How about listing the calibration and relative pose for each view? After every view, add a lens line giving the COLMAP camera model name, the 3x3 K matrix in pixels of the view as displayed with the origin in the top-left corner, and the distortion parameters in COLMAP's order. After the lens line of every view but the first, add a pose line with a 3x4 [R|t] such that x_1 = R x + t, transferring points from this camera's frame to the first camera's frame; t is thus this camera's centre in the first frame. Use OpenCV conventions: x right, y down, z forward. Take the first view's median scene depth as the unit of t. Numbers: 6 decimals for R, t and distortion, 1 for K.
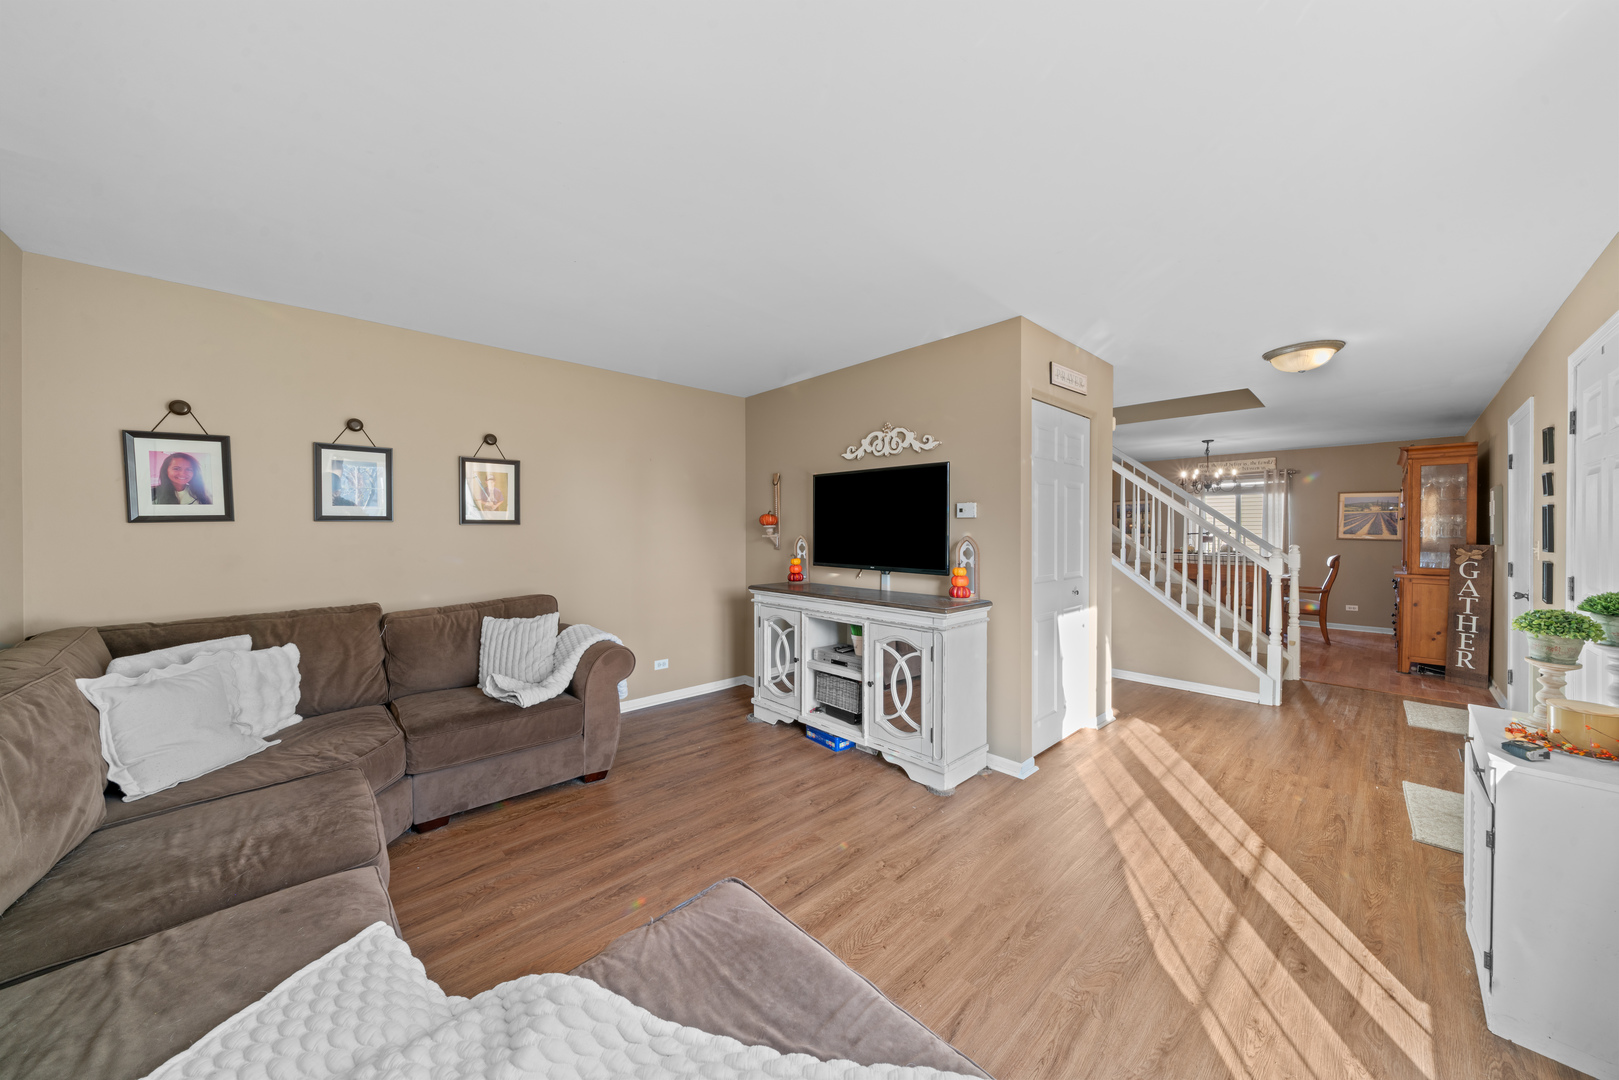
lens RADIAL K [[548.7, 0, 807.0], [0, 548.7, 533.4], [0, 0, 1]] dist [-0.005716, 0.000016]
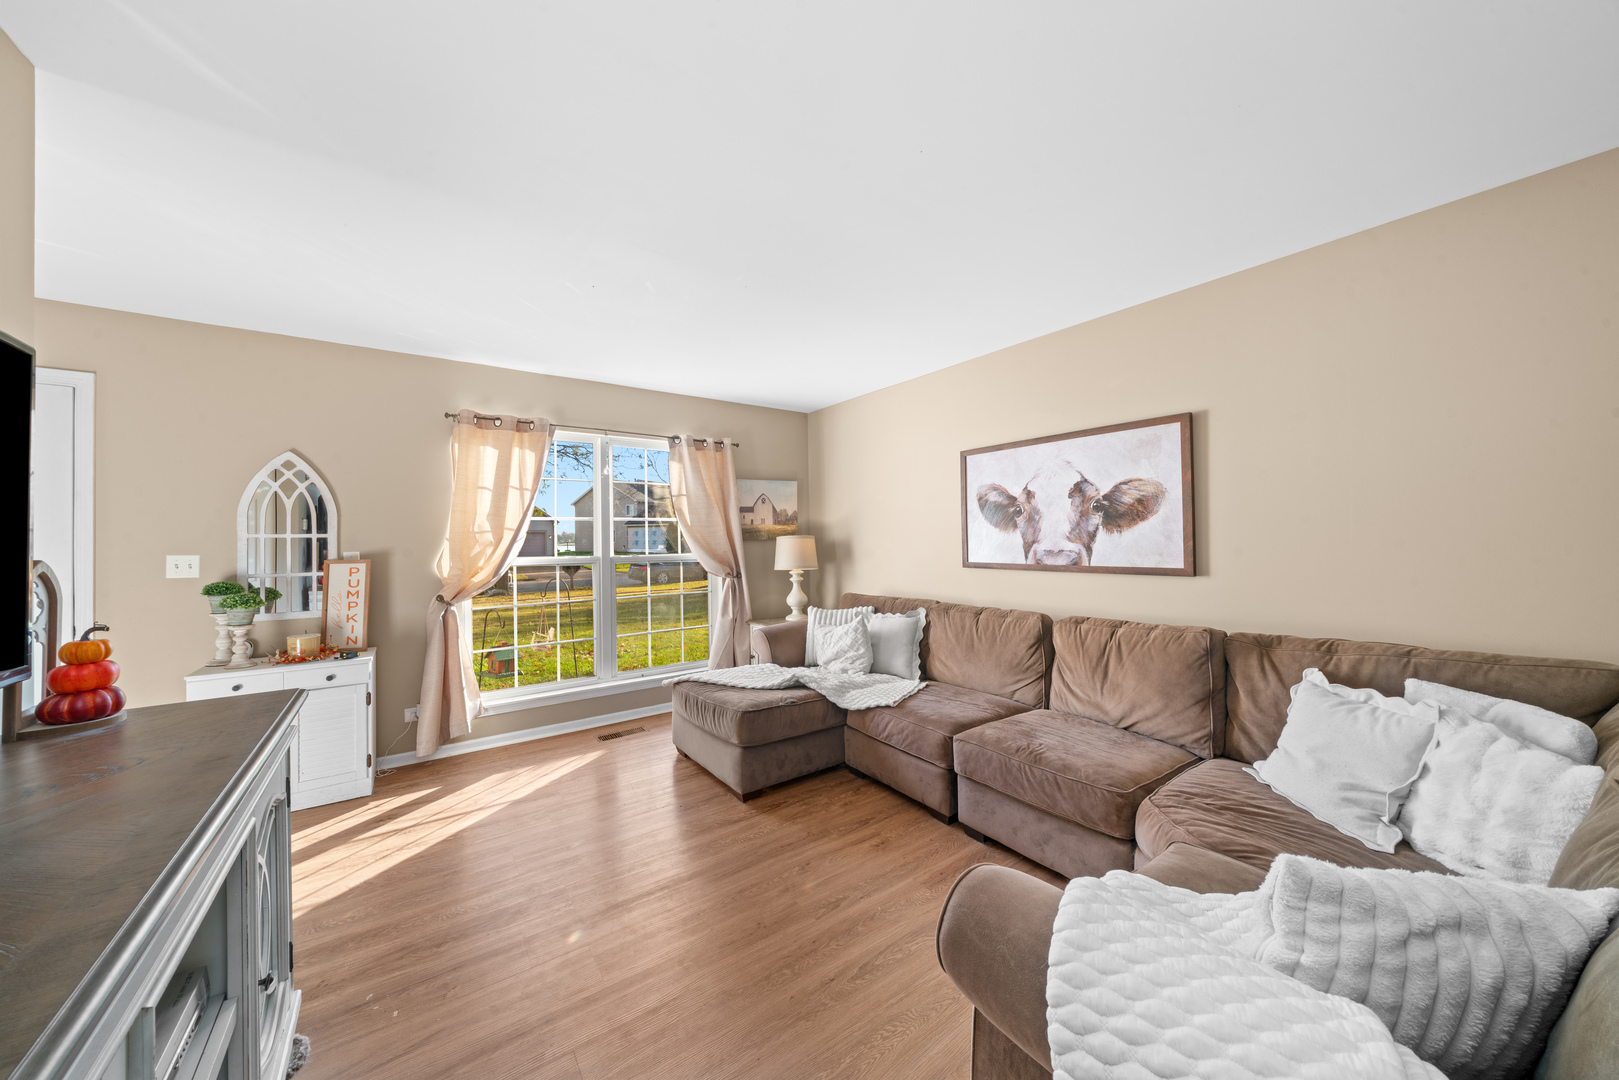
lens RADIAL K [[548.7, 0, 807.5], [0, 548.7, 535.7], [0, 0, 1]] dist [-0.005716, 0.000016]
pose [[-0.992196, 0.011627, 0.124146, -0.392905], [0.011743, 0.999931, 0.000205, -0.010163], [-0.124135, 0.001661, -0.992264, 1.865106]]
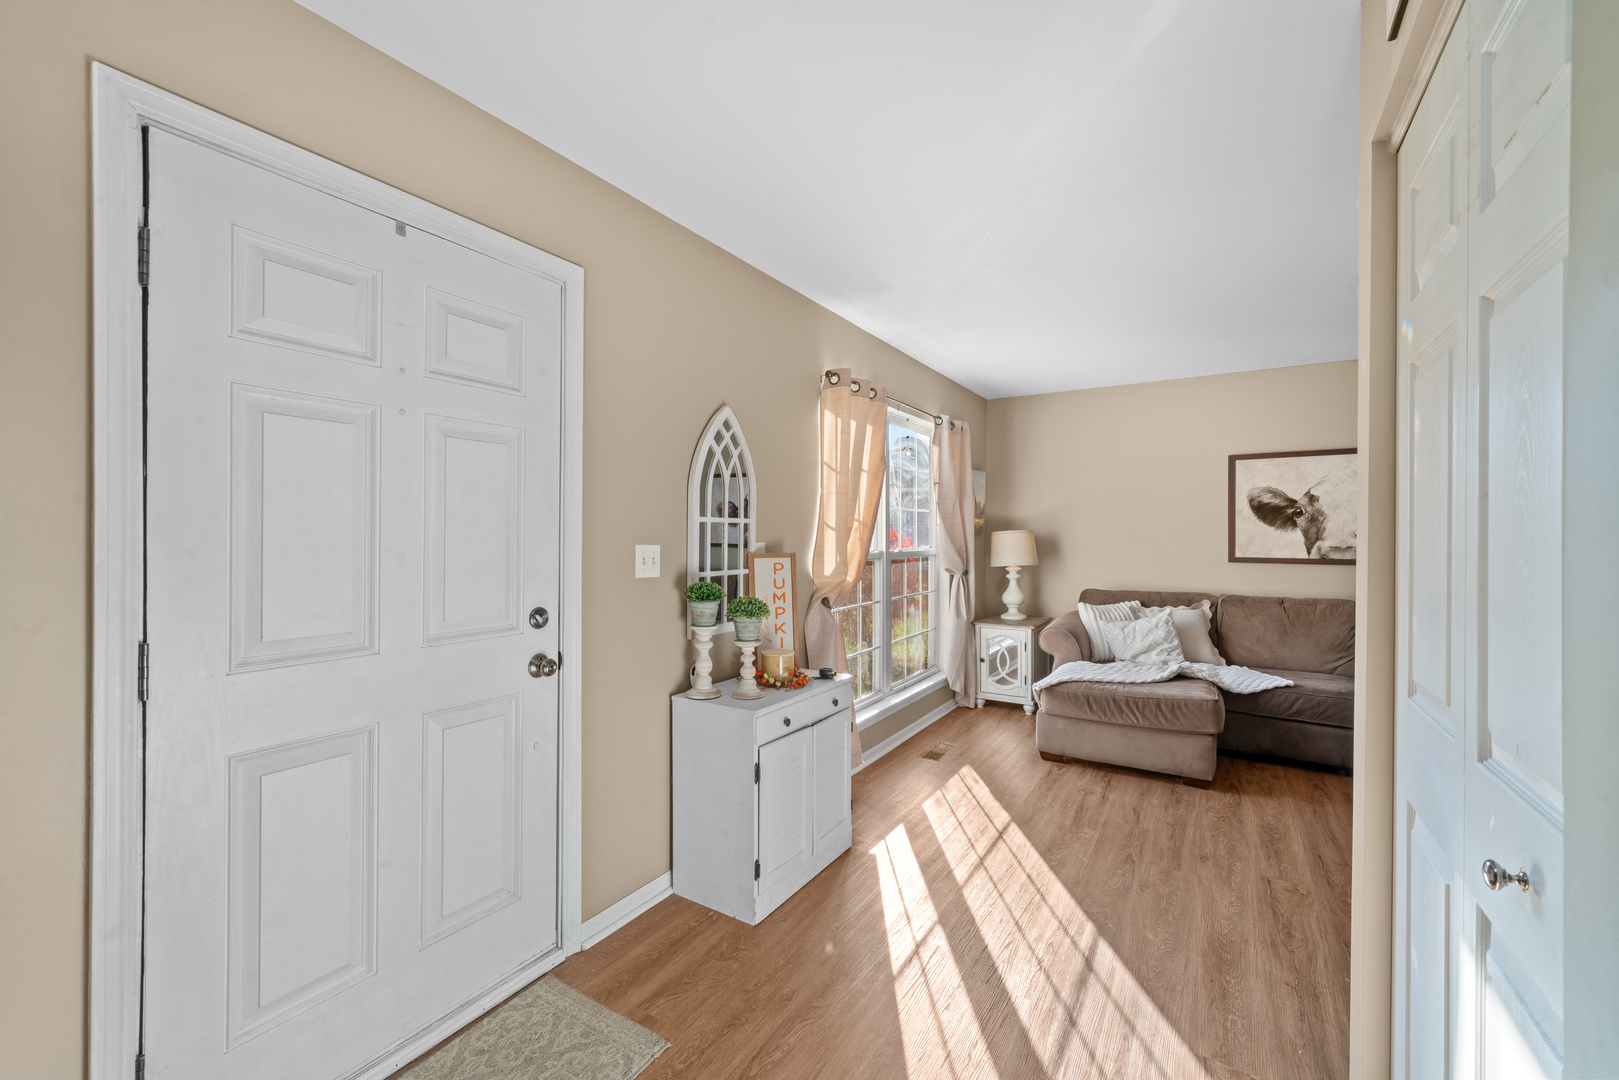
lens RADIAL K [[652.3, 0, 807.4], [0, 652.3, 535.4], [0, 0, 1]] dist [0.002068, 0.000401]
pose [[-0.967037, -0.002747, -0.254620, 1.257317], [-0.005093, 0.999950, 0.008553, -0.007832], [0.254584, 0.009568, -0.967003, 1.886942]]
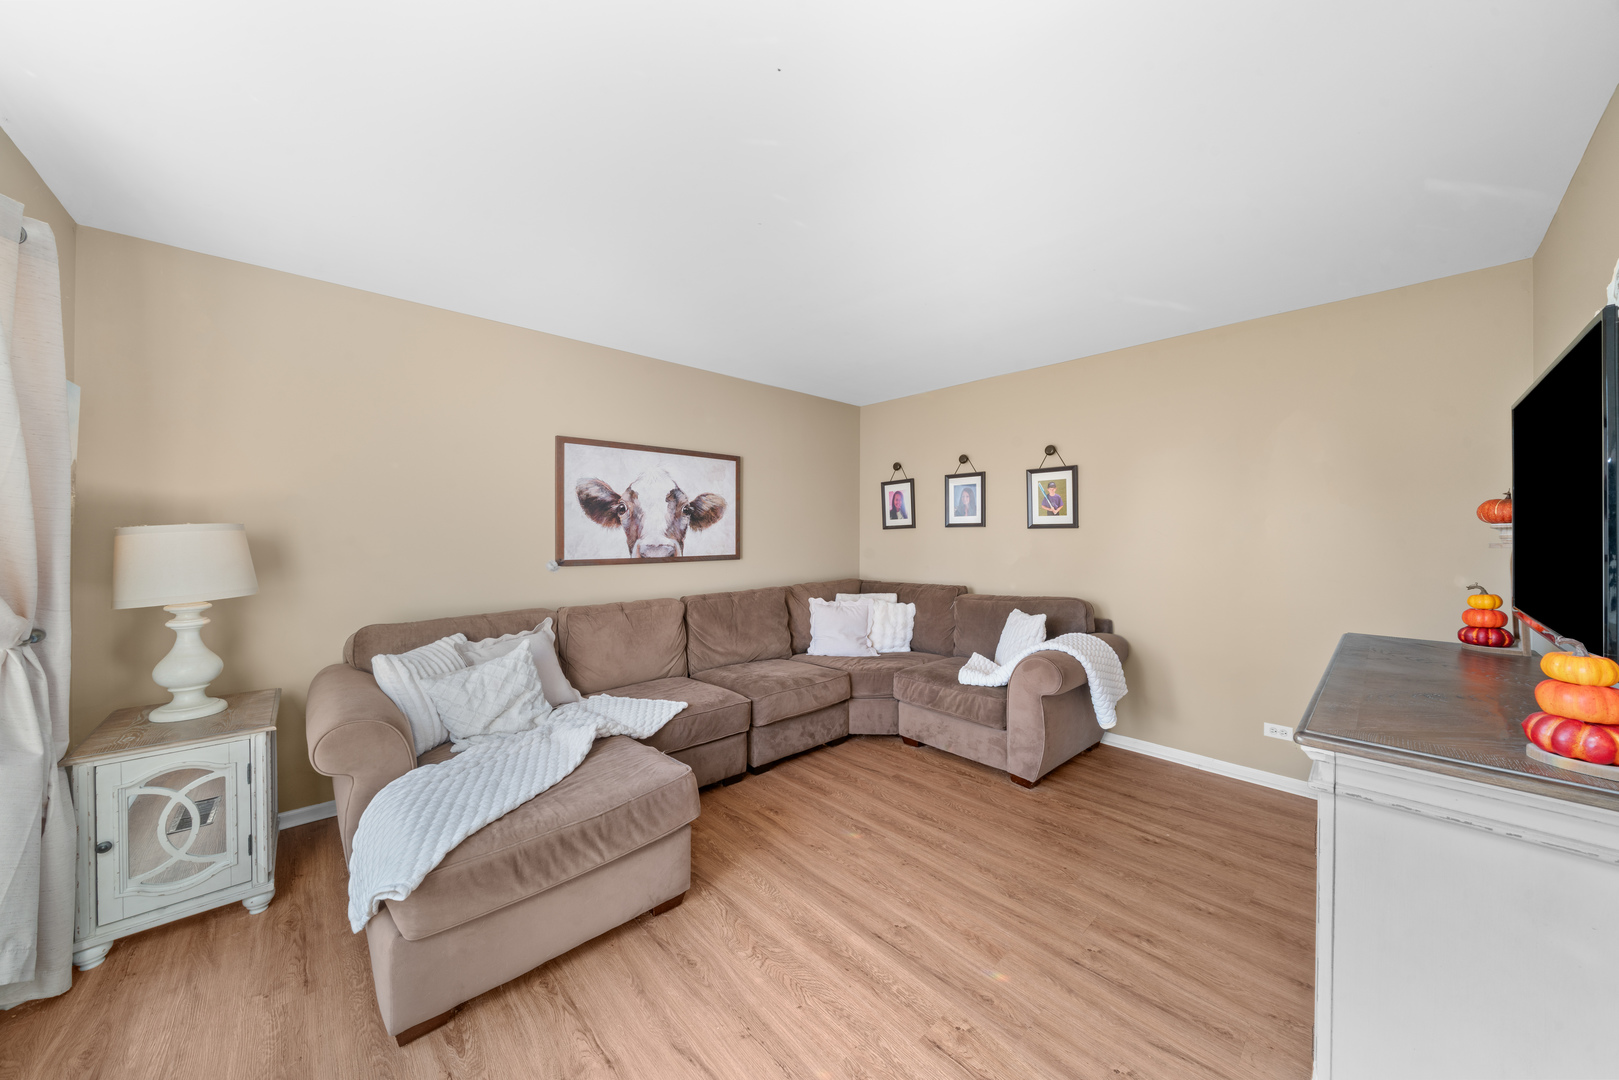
lens RADIAL K [[548.7, 0, 796.8], [0, 548.7, 532.3], [0, 0, 1]] dist [-0.005716, 0.000016]
pose [[-0.013861, -0.002115, -0.999902, 0.827877], [-0.008631, 0.999961, -0.001996, -0.003211], [0.999867, 0.008603, -0.013879, 0.811788]]
